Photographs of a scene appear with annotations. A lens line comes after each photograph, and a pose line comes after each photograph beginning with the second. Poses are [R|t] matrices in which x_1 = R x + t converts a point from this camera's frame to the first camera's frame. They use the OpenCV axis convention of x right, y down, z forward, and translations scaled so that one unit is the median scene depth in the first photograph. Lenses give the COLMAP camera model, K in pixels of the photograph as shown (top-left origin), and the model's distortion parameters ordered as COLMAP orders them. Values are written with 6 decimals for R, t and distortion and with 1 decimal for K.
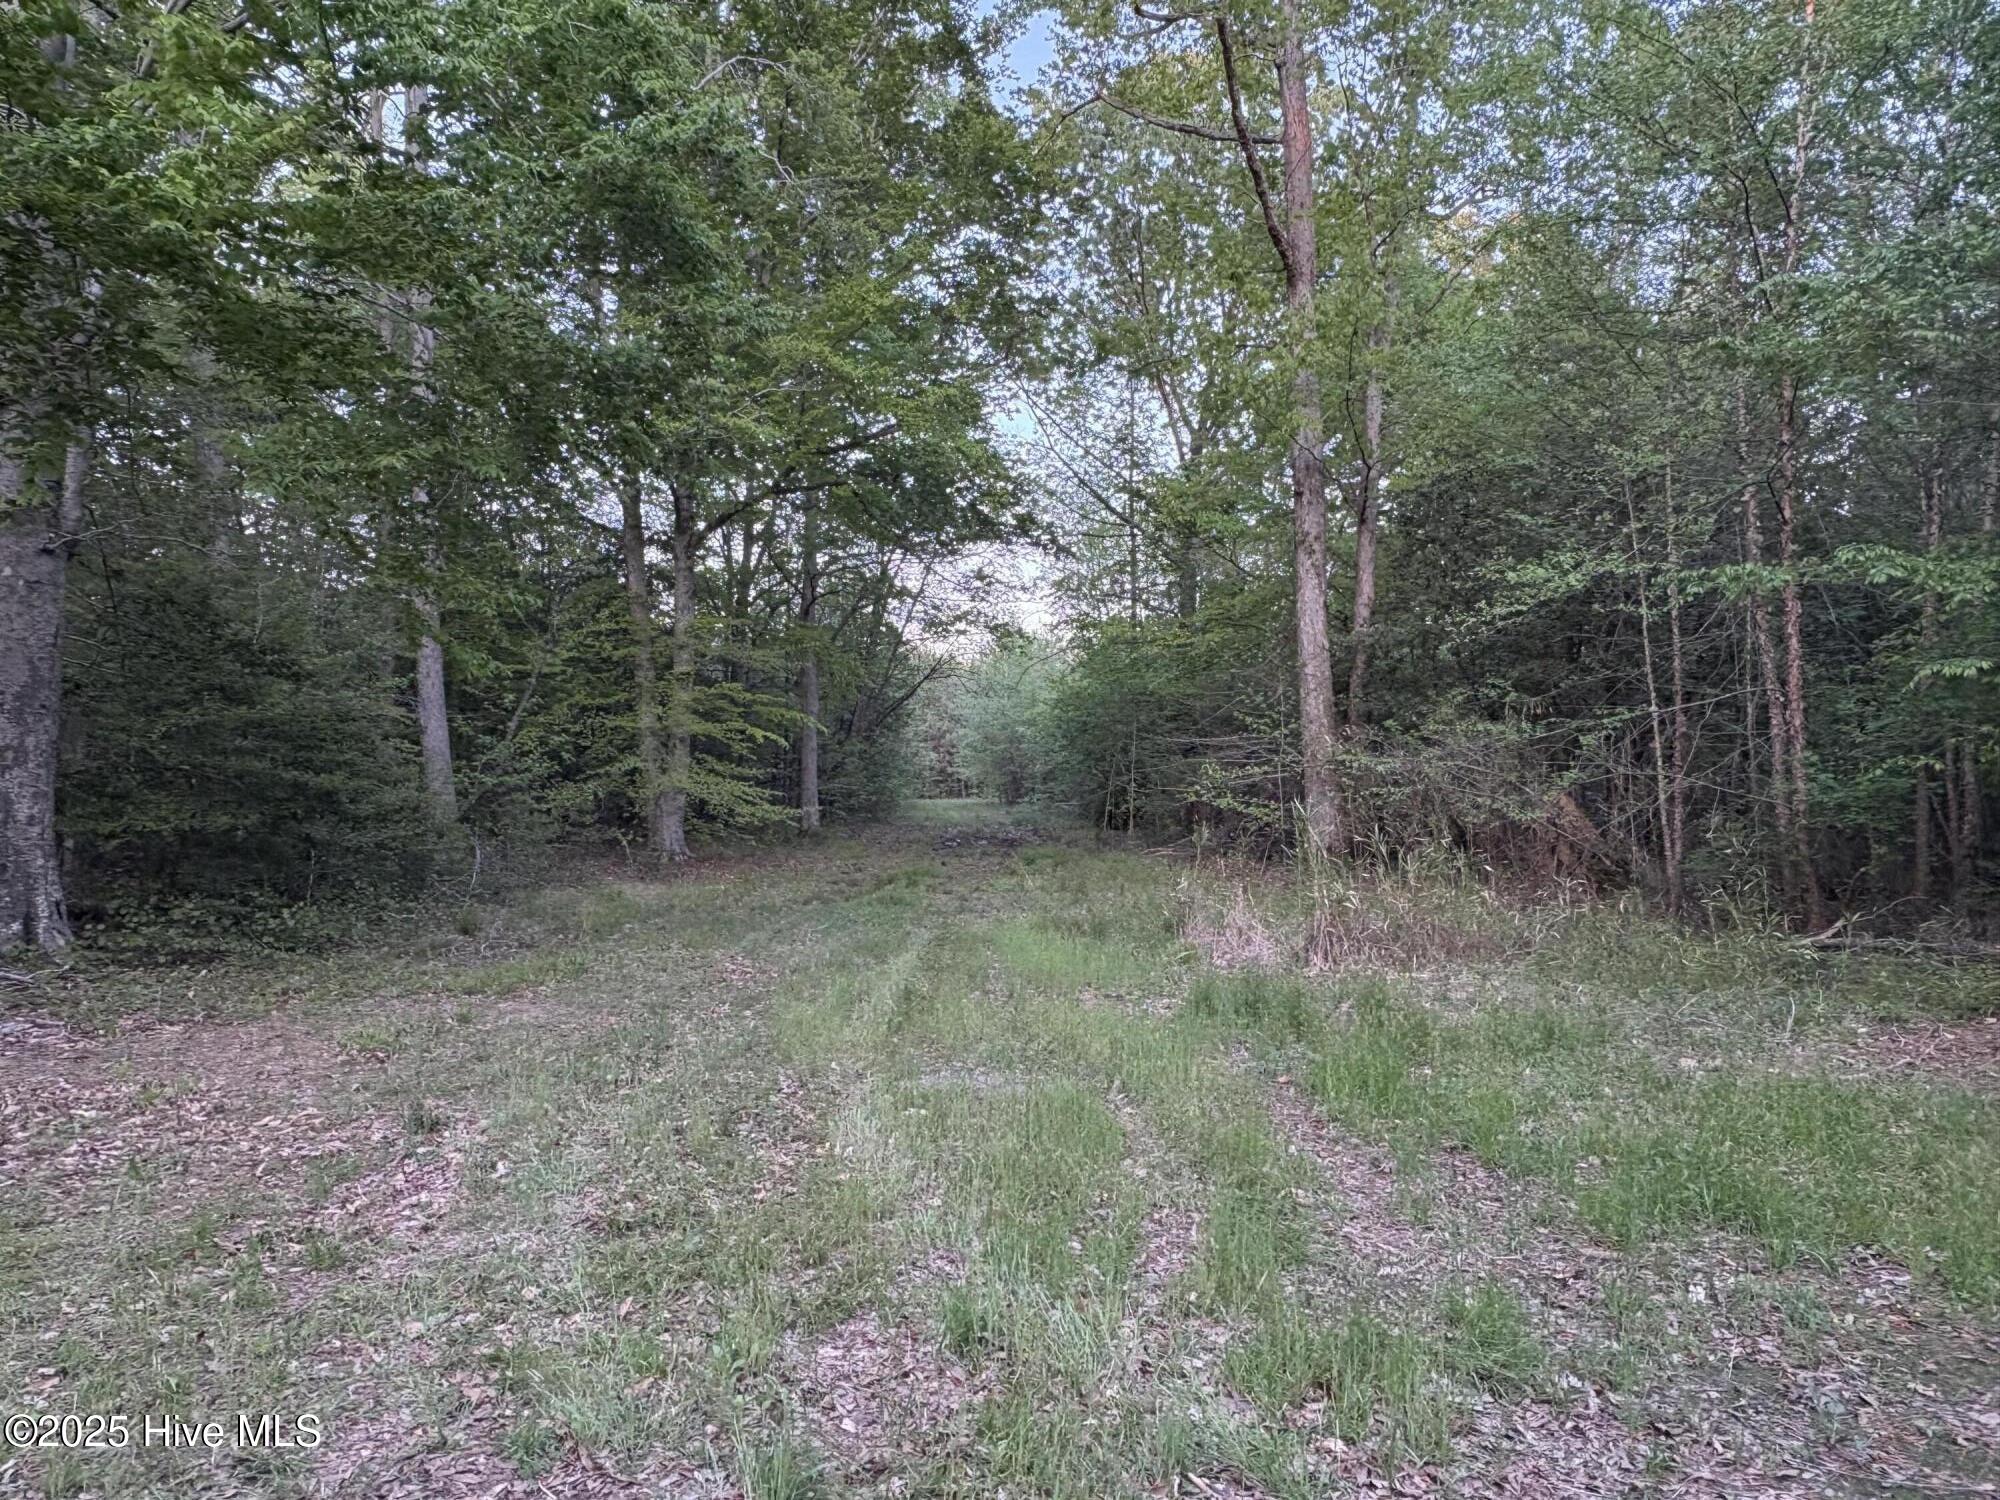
lens RADIAL K [[1460.1, 0, 999.3], [0, 1460.1, 745.0], [0, 0, 1]] dist [-0.006075, -0.002380]
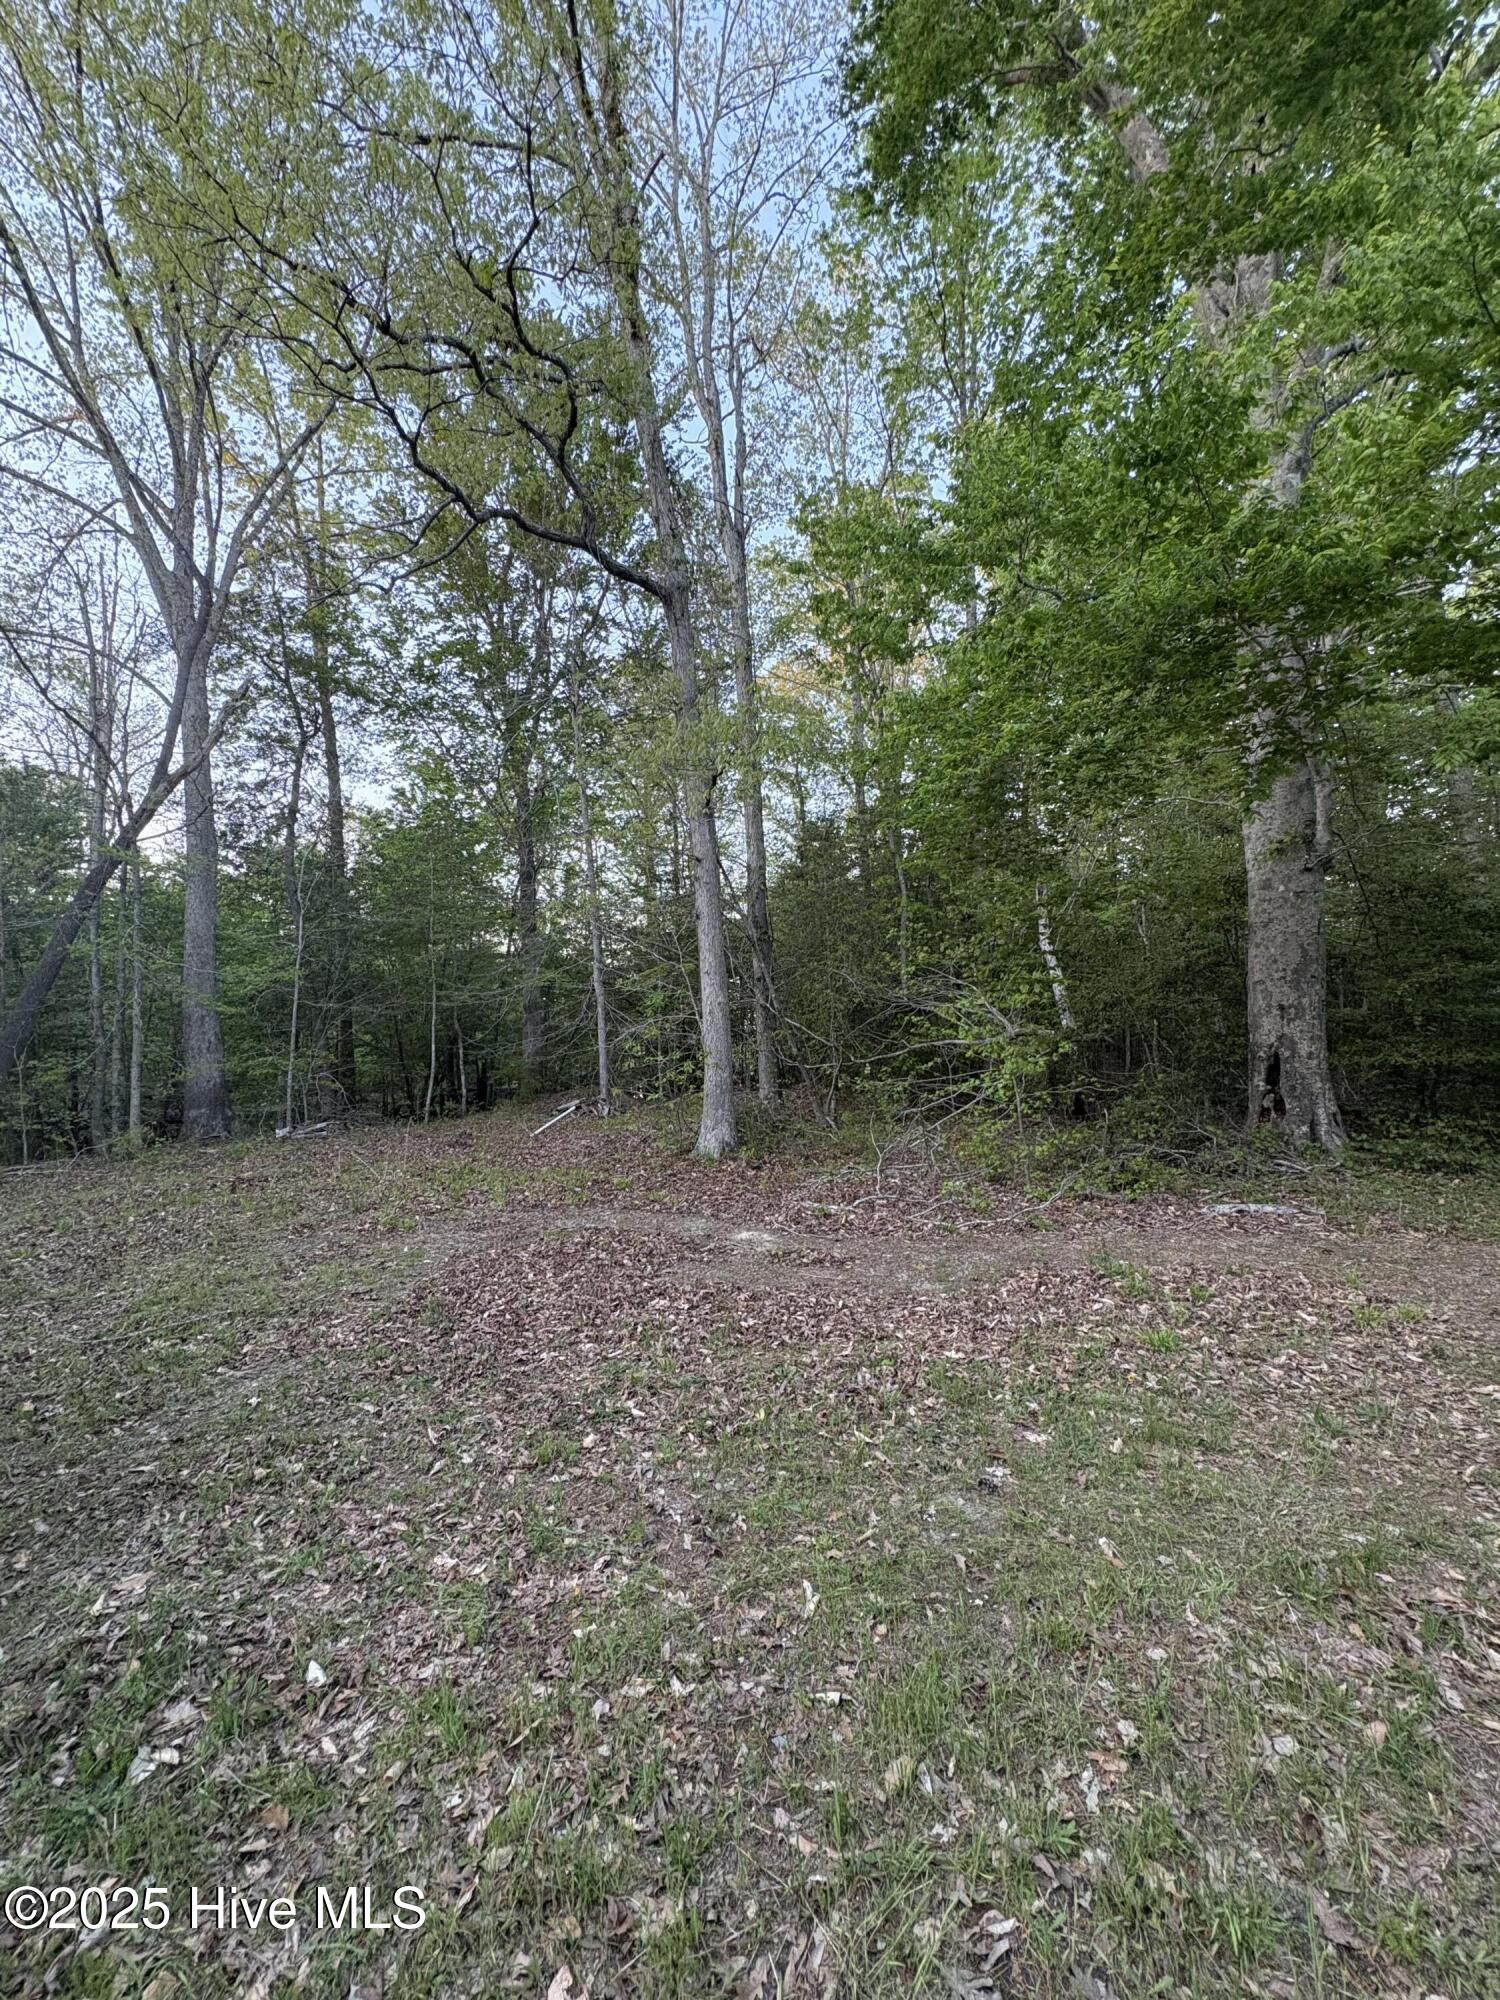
lens RADIAL K [[791.8, 0, 753.8], [0, 791.8, 1001.2], [0, 0, 1]] dist [0.000344, 0.000158]
pose [[0.309968, -0.052483, -0.949297, -0.086543], [0.054800, 0.997801, -0.037271, -0.003252], [0.949166, -0.040469, 0.312163, 0.232866]]
